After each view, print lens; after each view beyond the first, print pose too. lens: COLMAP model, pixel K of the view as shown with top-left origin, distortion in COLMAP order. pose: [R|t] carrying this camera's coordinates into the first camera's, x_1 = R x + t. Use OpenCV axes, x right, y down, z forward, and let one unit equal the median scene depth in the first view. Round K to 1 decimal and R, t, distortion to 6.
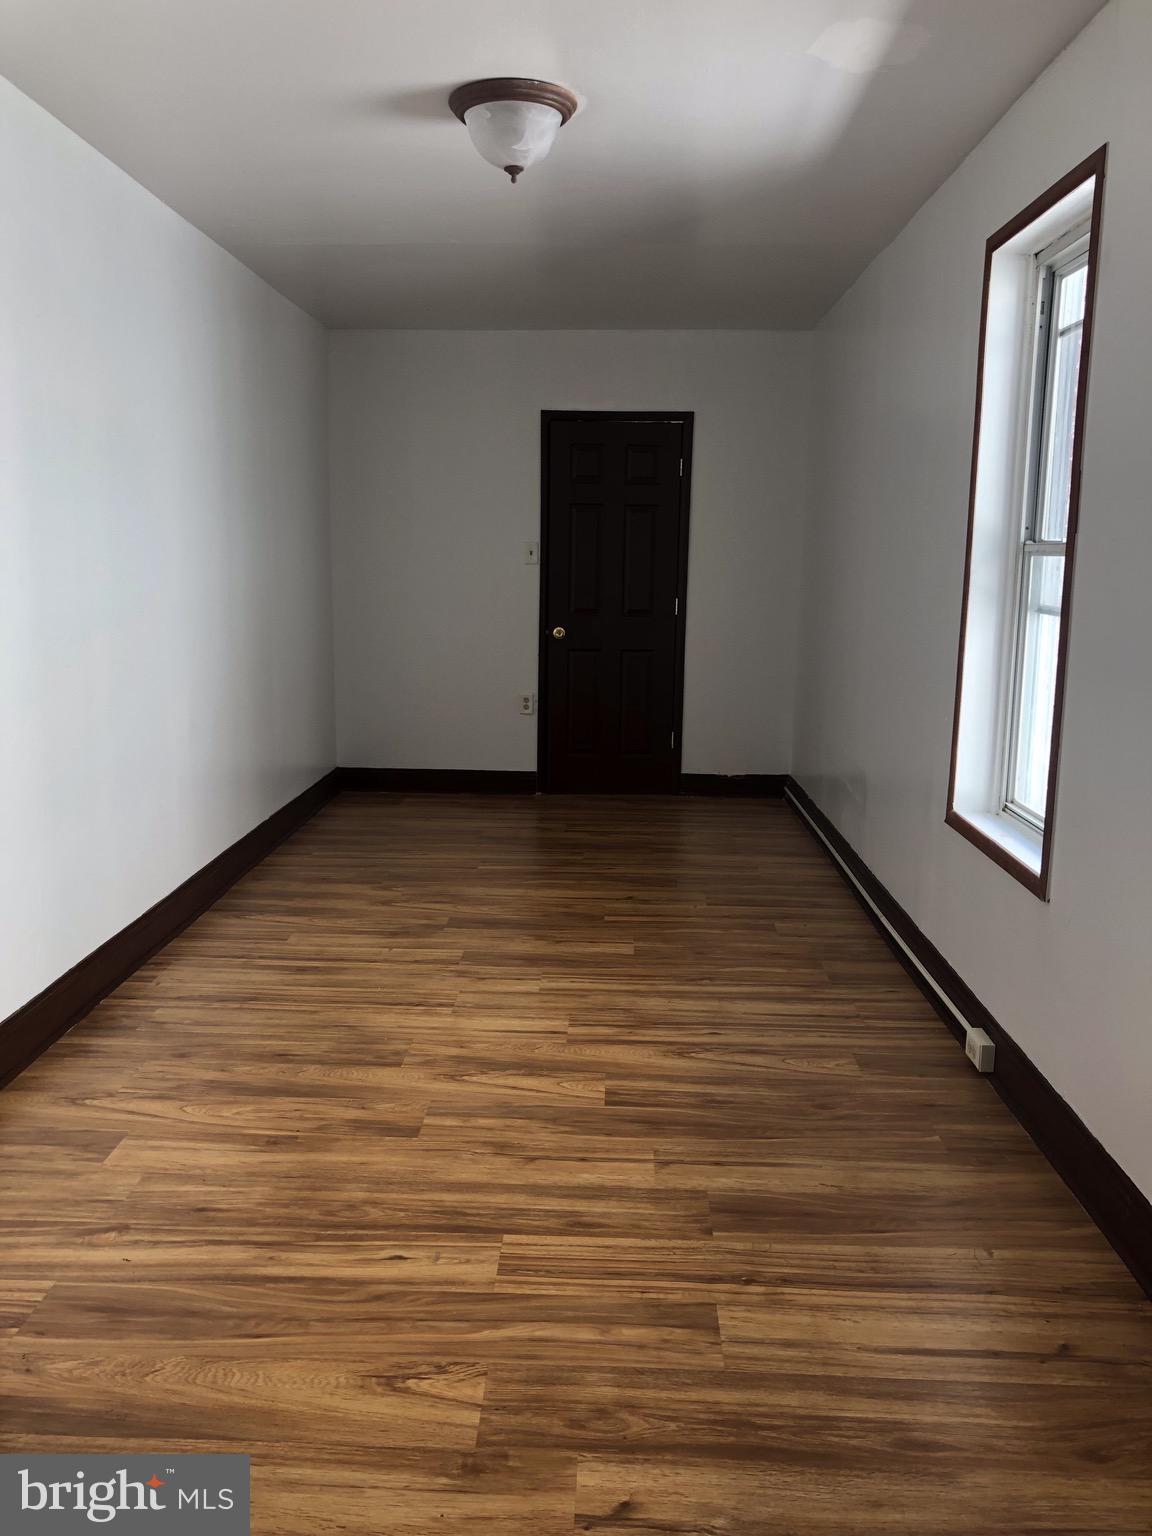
lens RADIAL K [[1249.6, 0, 576.0], [0, 1249.6, 768.0], [0, 0, 1]] dist [0.049289, -0.081931]
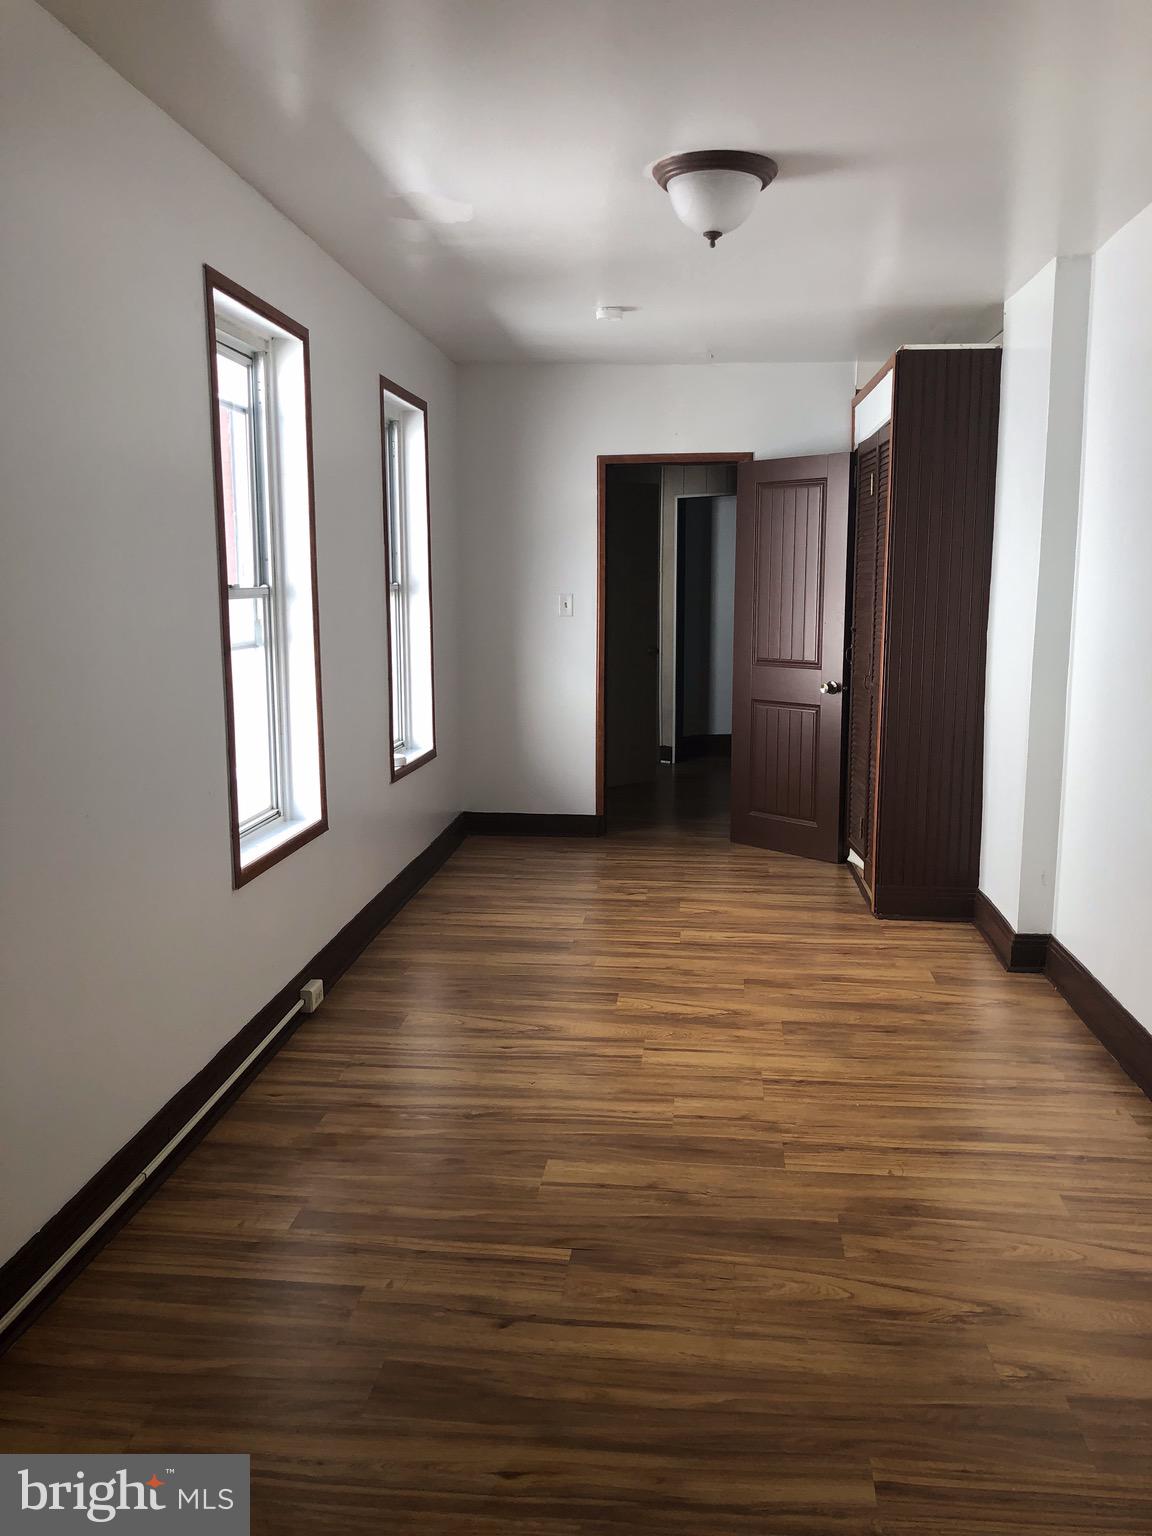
lens RADIAL K [[1249.6, 0, 576.0], [0, 1249.6, 768.0], [0, 0, 1]] dist [0.049289, -0.081931]
pose [[-0.997255, -0.023064, 0.070358, -0.019740], [0.000639, 0.947533, 0.319656, -0.373837], [-0.074039, 0.318824, -0.944918, 2.019777]]
